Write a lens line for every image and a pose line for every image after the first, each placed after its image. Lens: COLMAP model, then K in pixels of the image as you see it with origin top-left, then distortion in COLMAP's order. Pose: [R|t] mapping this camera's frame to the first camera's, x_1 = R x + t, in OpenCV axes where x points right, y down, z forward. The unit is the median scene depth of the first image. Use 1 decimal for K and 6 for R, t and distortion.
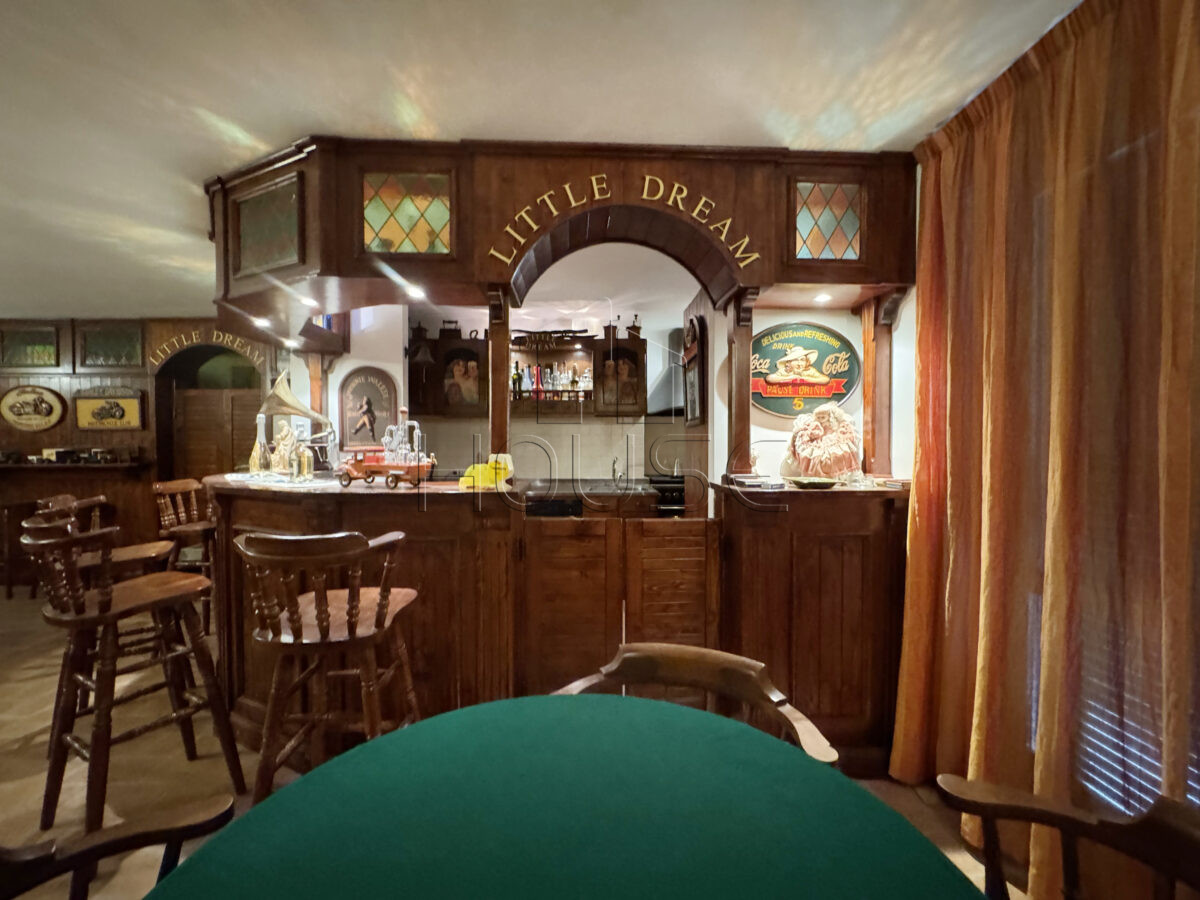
lens RADIAL K [[475.9, 0, 597.1], [0, 475.9, 447.0], [0, 0, 1]] dist [-0.006449, 0.000276]
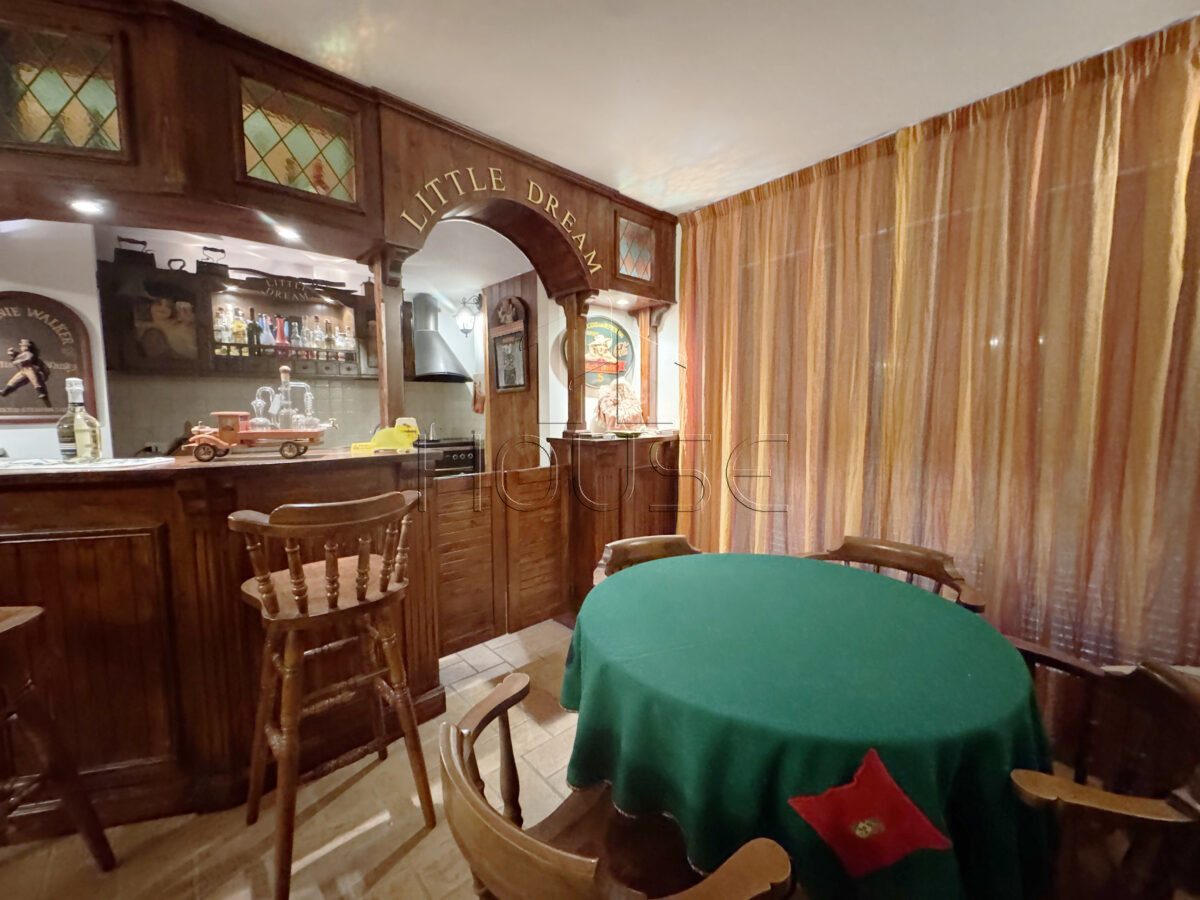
lens RADIAL K [[475.9, 0, 597.1], [0, 475.9, 447.0], [0, 0, 1]] dist [-0.006449, 0.000276]
pose [[0.767978, -0.055964, 0.638026, -0.534621], [0.009995, 0.997101, 0.075429, 0.005413], [-0.640398, -0.051551, 0.766311, -0.050588]]
